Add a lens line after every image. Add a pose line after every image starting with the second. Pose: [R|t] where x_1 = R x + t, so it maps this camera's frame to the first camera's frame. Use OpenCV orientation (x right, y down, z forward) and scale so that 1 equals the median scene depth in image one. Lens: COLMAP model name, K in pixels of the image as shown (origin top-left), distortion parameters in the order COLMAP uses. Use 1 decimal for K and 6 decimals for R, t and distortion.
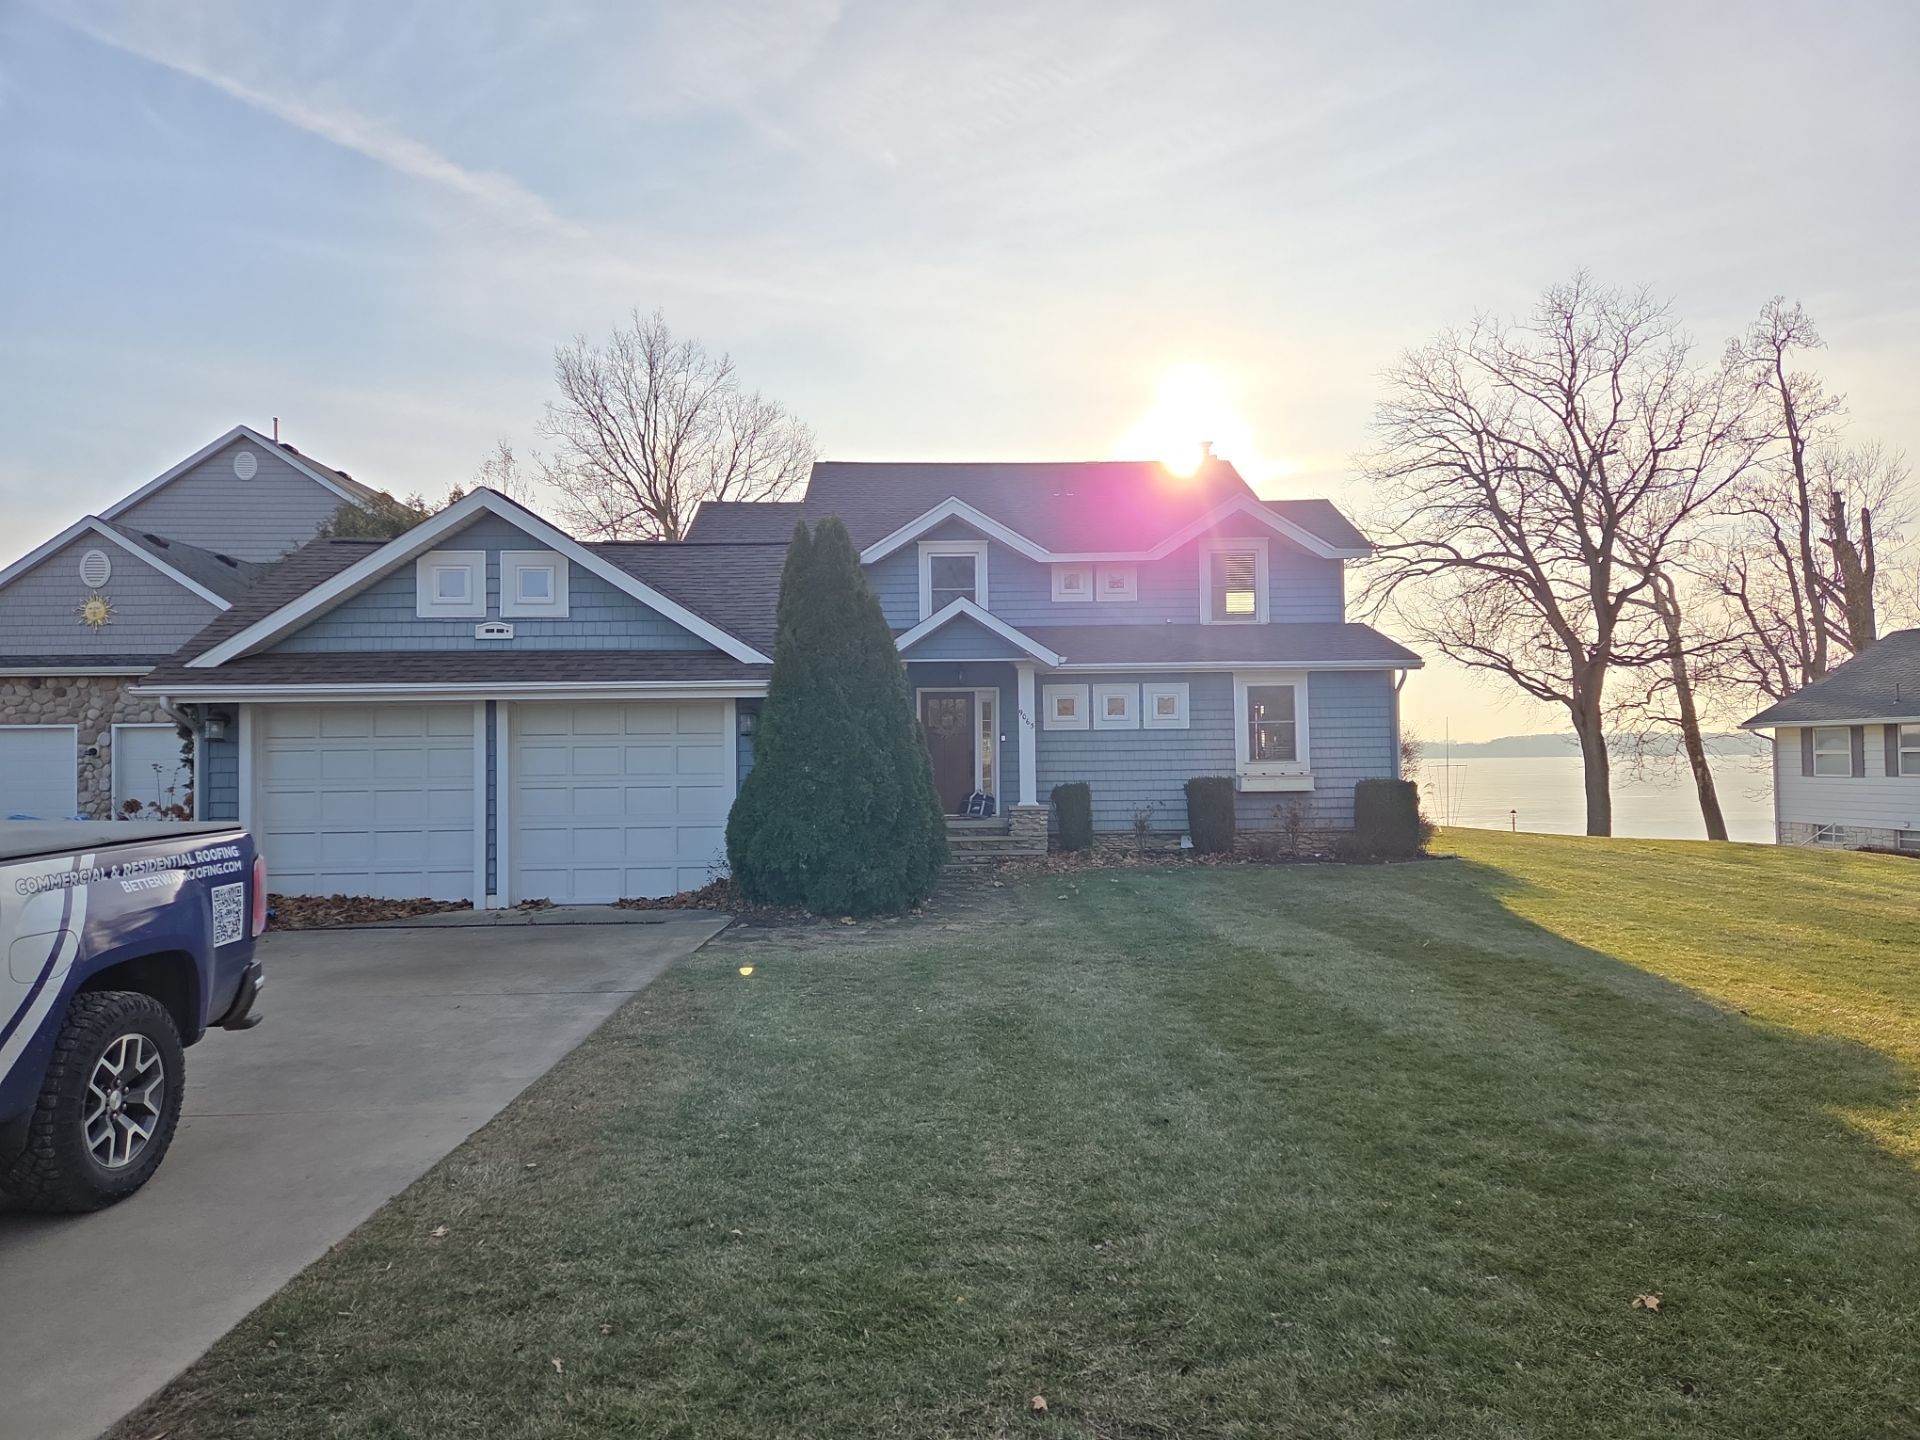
lens RADIAL K [[1332.5, 0, 952.9], [0, 1332.5, 695.4], [0, 0, 1]] dist [0.098378, -0.132409]
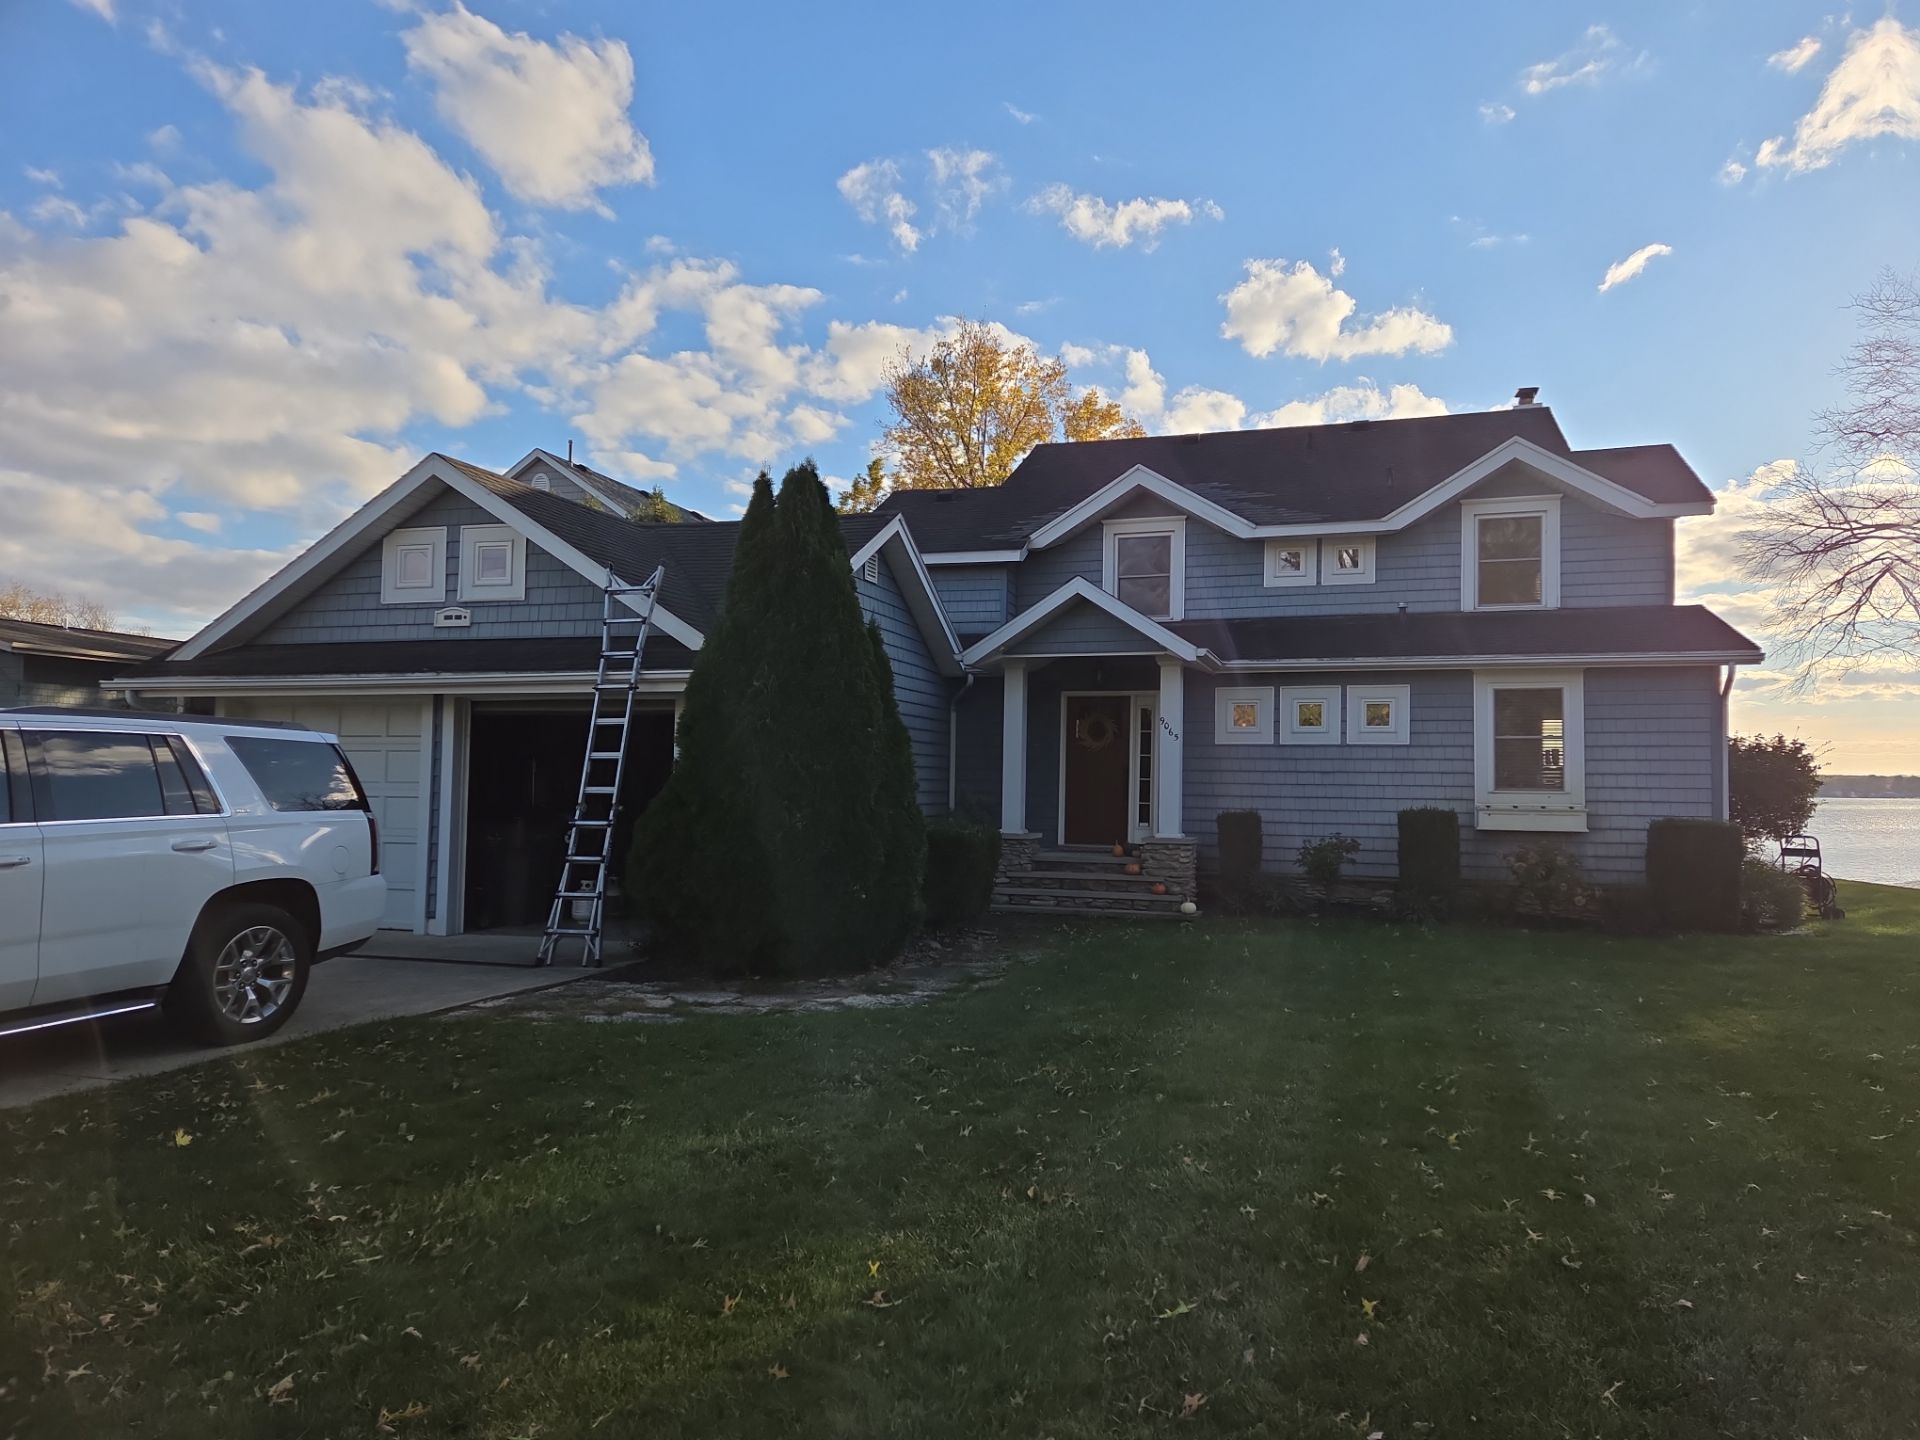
lens RADIAL K [[1273.0, 0, 989.6], [0, 1273.0, 734.8], [0, 0, 1]] dist [0.083252, -0.073133]
pose [[0.943576, 0.011046, -0.330971, 0.193665], [-0.006691, 0.999875, 0.014296, 0.010282], [0.331088, -0.011275, 0.943533, 0.229866]]
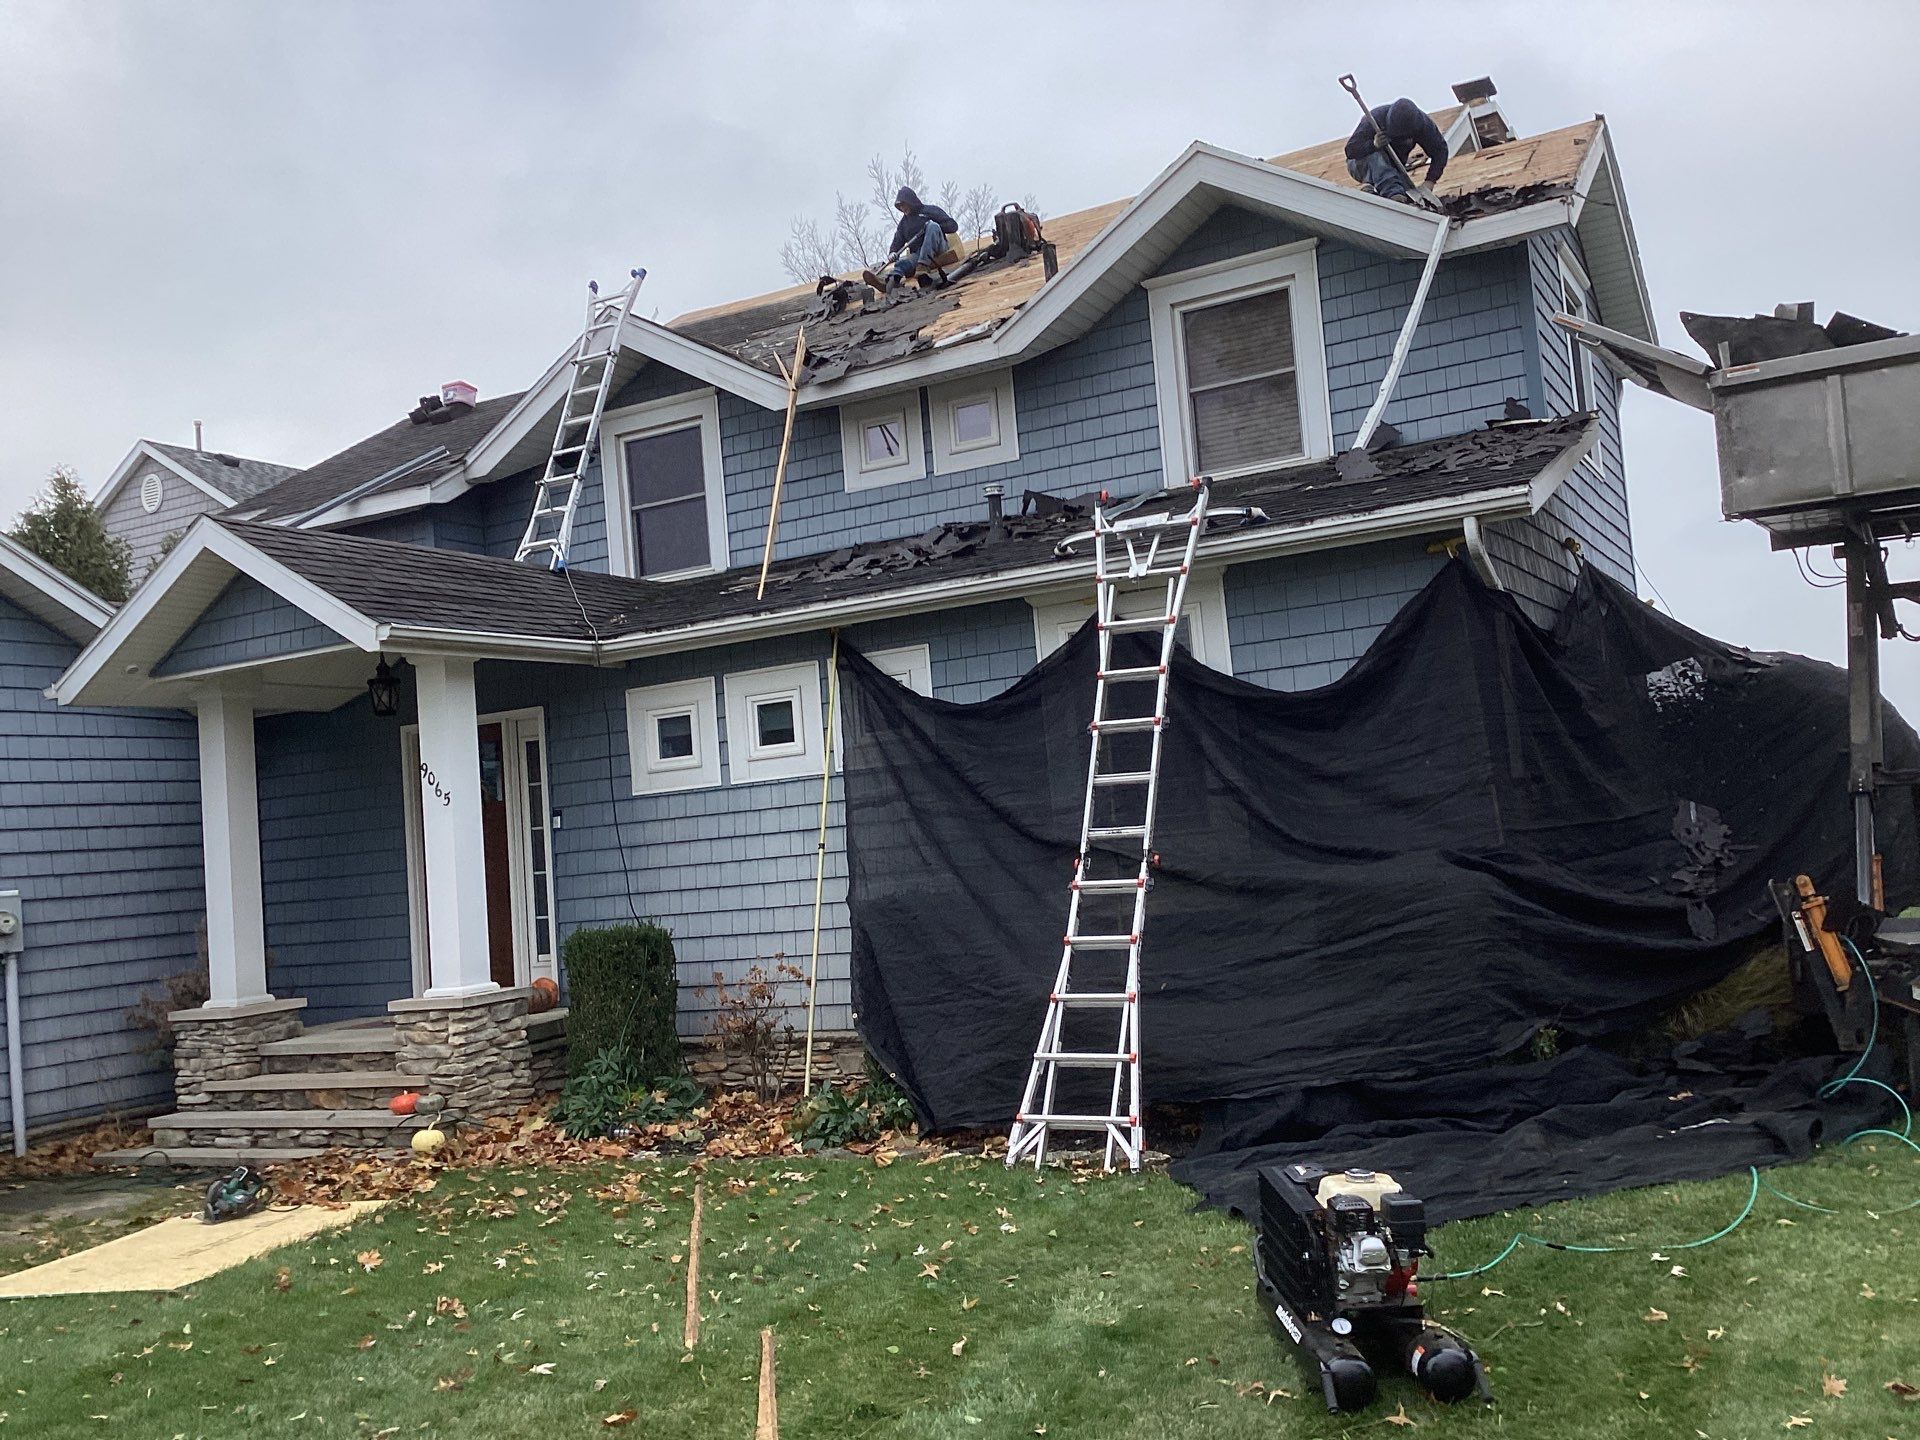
lens RADIAL K [[1693.6, 0, 960.0], [0, 1693.6, 720.0], [0, 0, 1]] dist [0.131465, -0.001818]
pose [[0.858703, -0.098353, -0.502947, 0.433072], [0.098023, 0.994813, -0.027181, 0.026887], [0.503012, -0.025960, 0.863890, 0.582274]]
